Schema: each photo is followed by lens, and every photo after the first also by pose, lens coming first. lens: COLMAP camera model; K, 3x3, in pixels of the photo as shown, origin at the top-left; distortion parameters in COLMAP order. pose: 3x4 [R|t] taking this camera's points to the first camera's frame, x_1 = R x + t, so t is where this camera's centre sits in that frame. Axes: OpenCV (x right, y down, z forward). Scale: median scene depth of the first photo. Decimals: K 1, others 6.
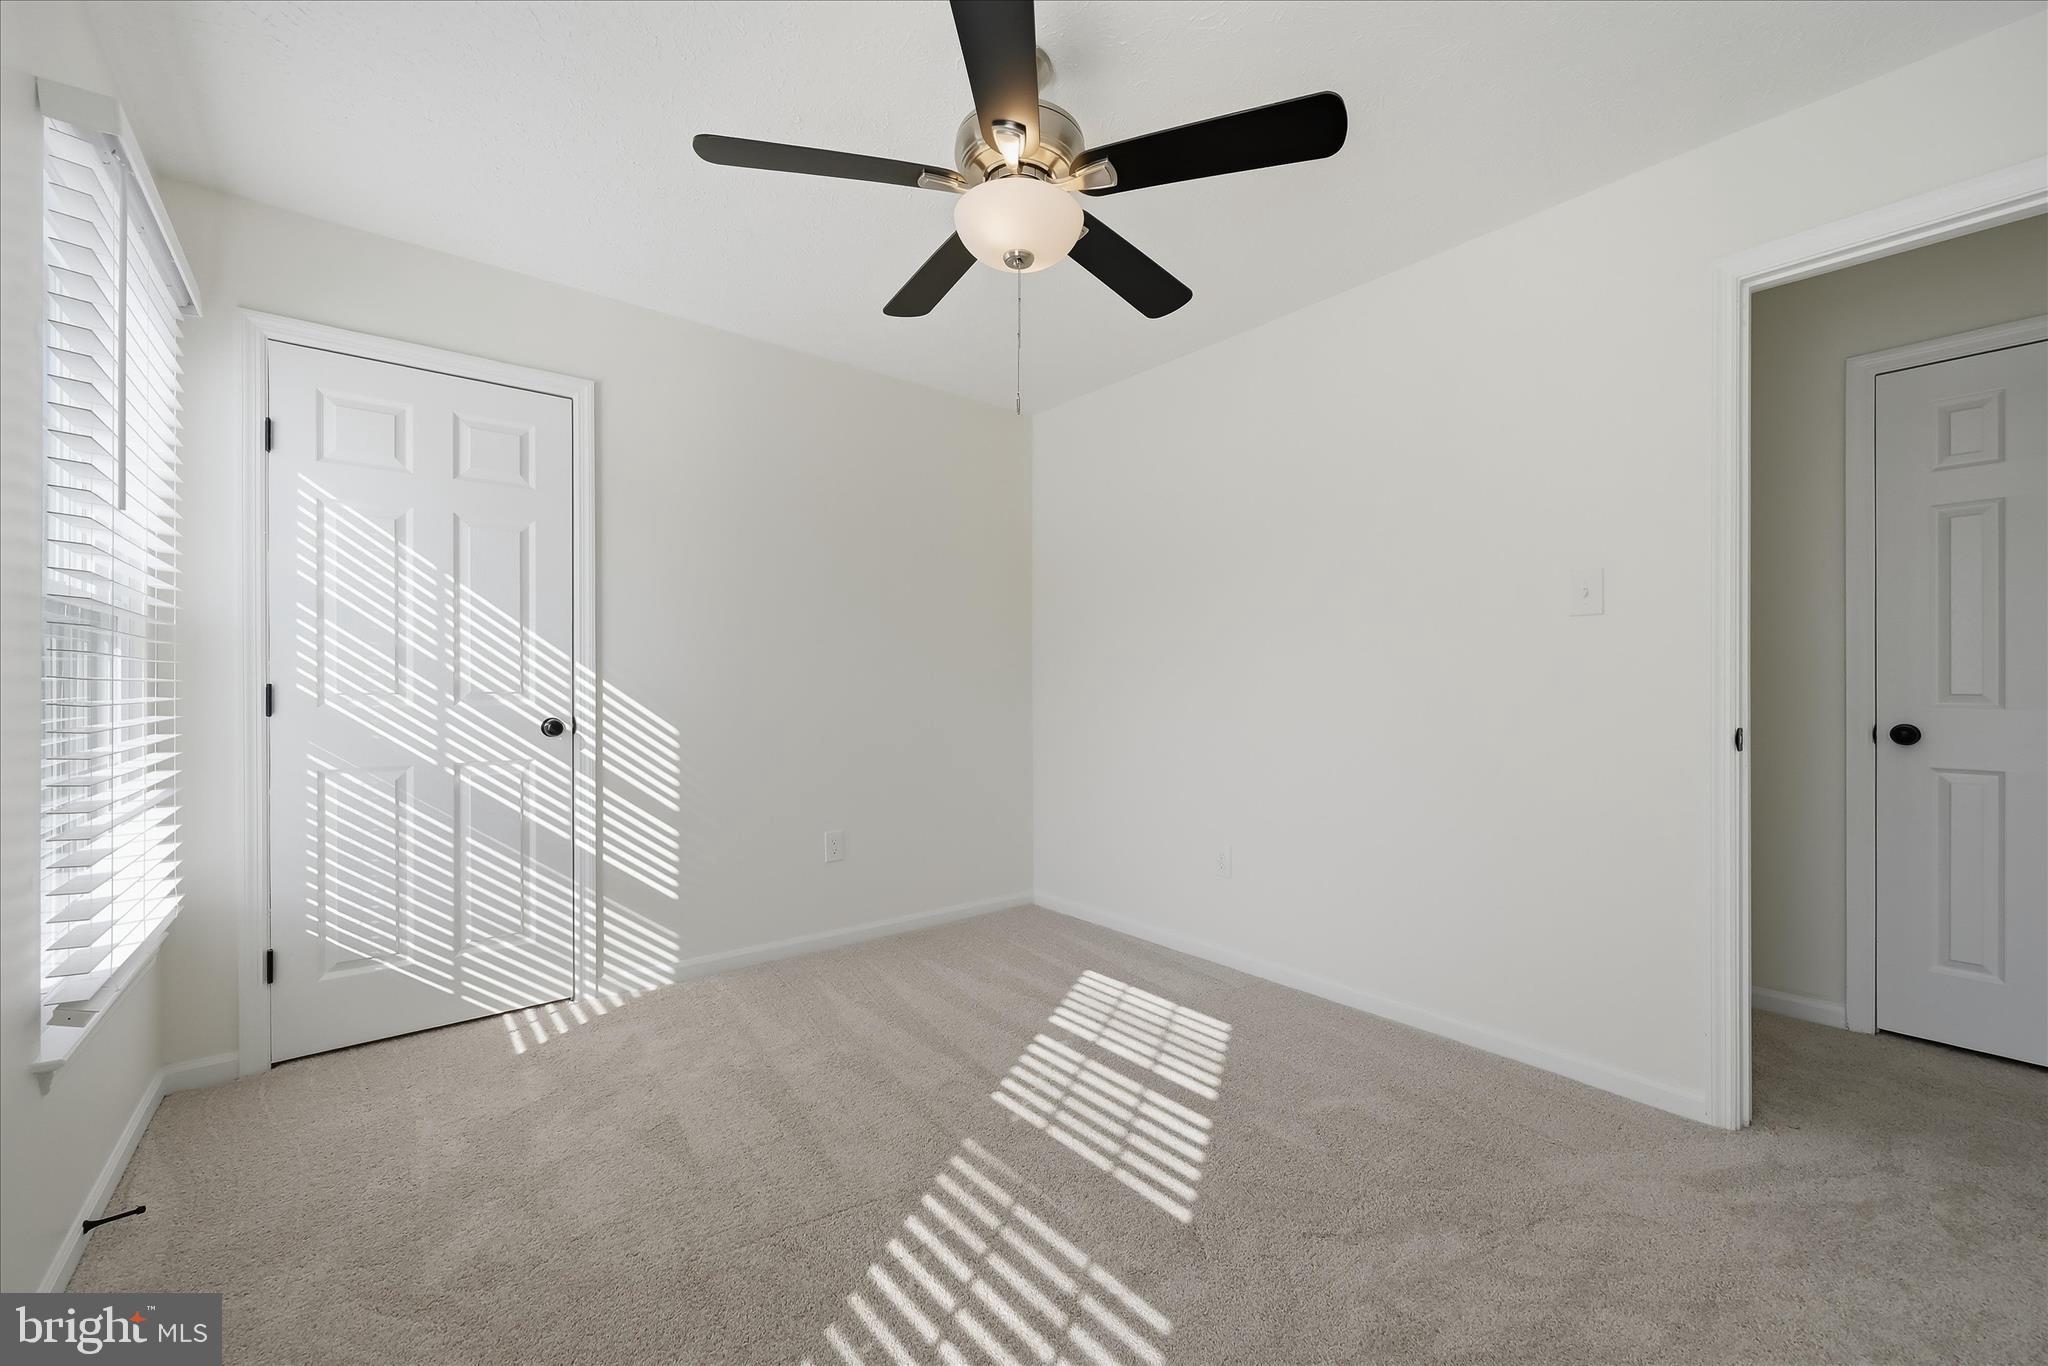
lens RADIAL K [[809.0, 0, 1013.7], [0, 809.0, 689.5], [0, 0, 1]] dist [0.001701, 0.000012]
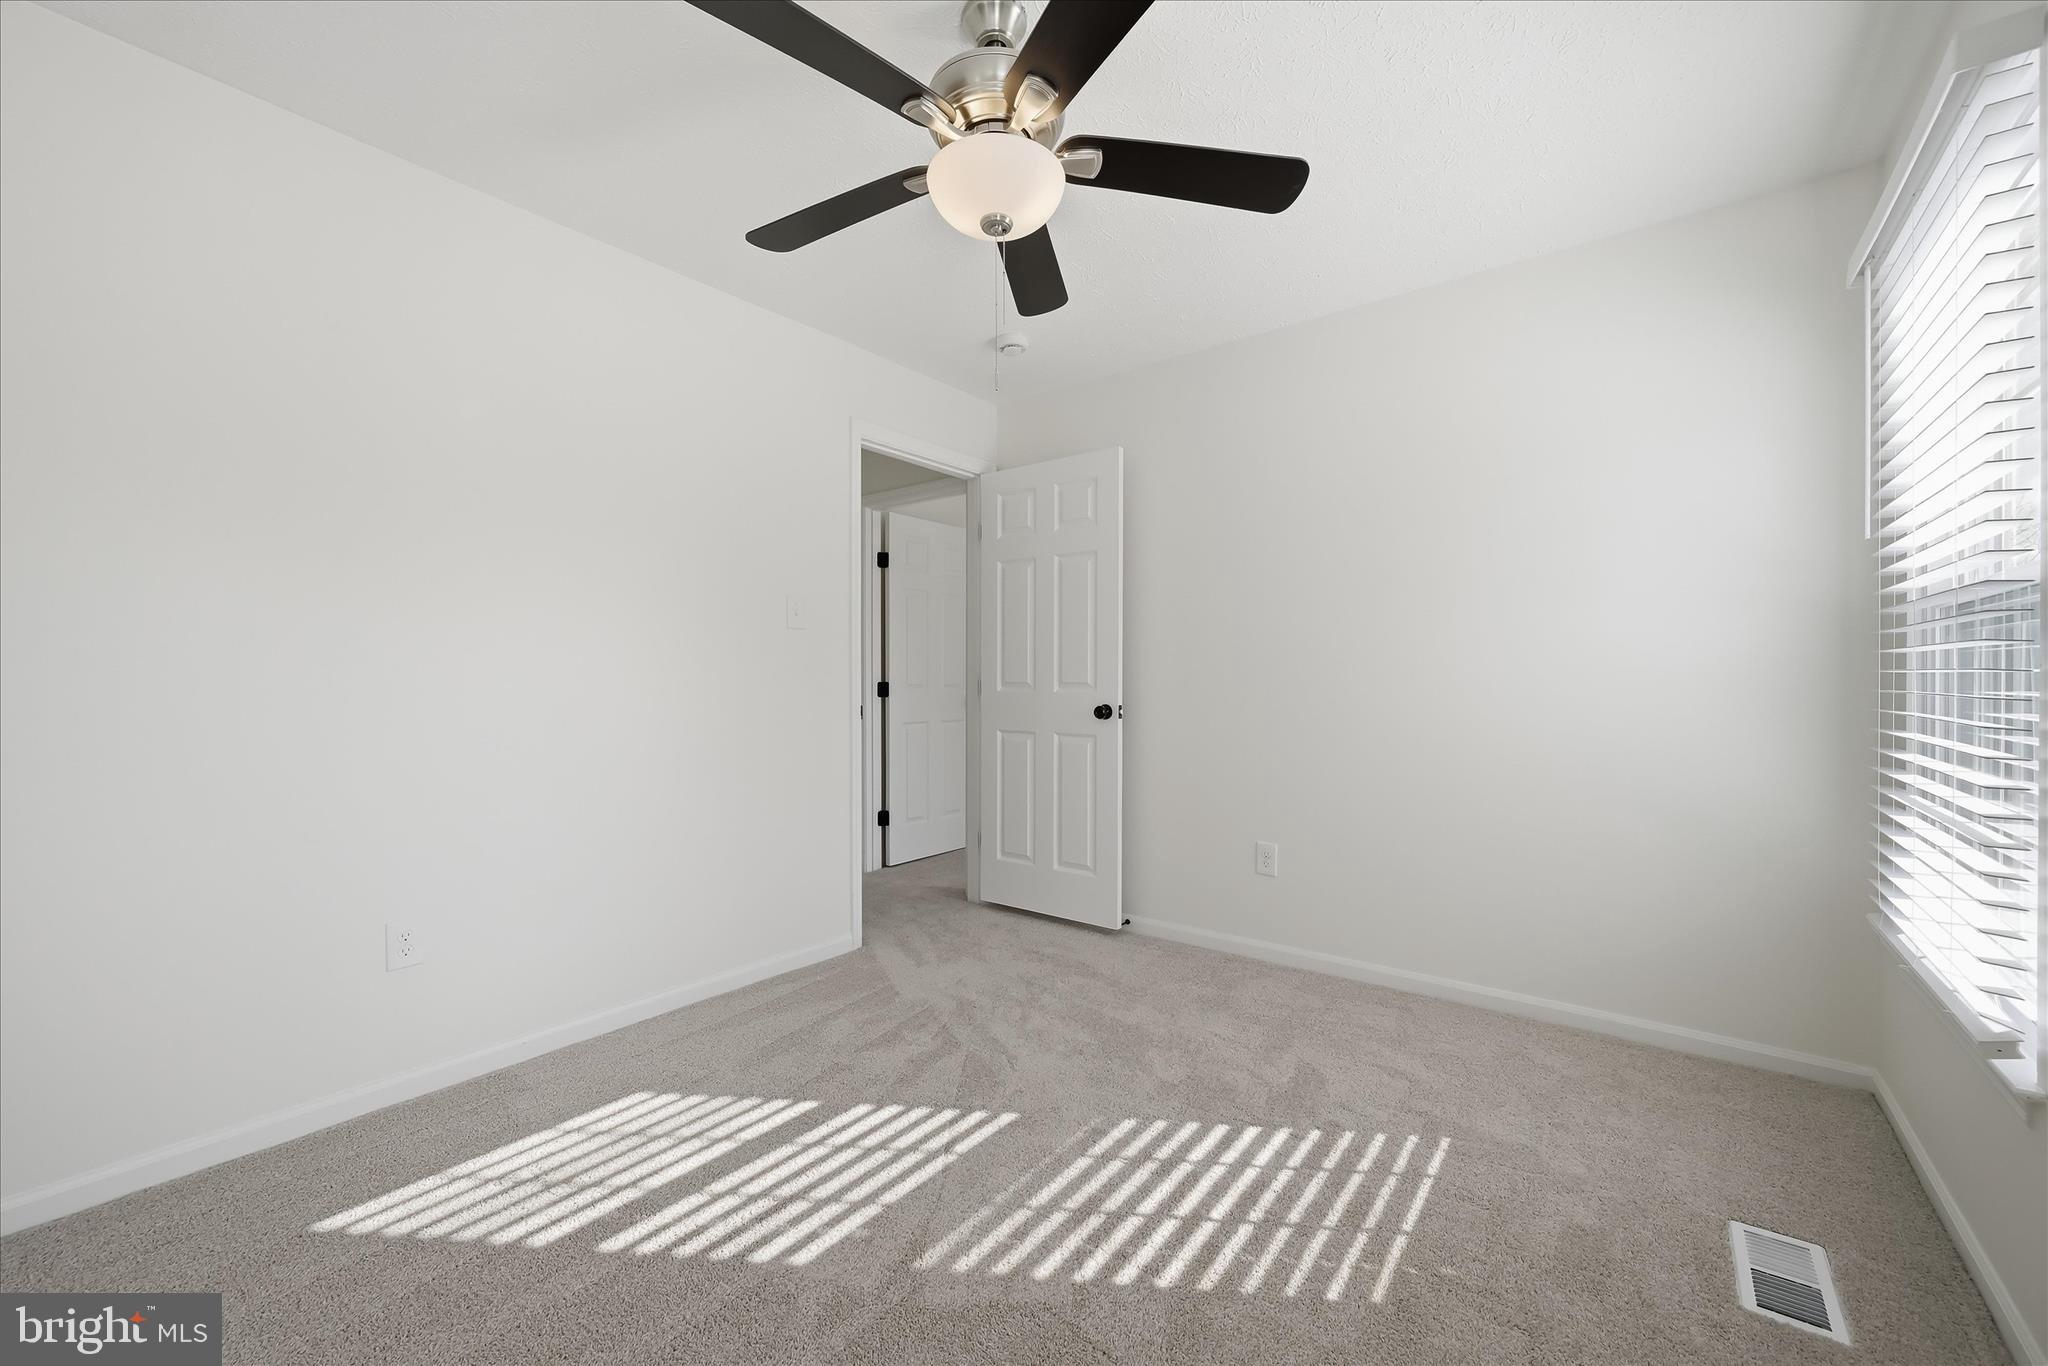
lens RADIAL K [[854.0, 0, 1004.8], [0, 854.0, 685.8], [0, 0, 1]] dist [0.000555, 0.000174]
pose [[-0.247072, -0.001388, 0.968996, -0.826877], [0.004070, 0.999989, 0.002471, 0.003693], [-0.968989, 0.004554, -0.247063, 1.067707]]
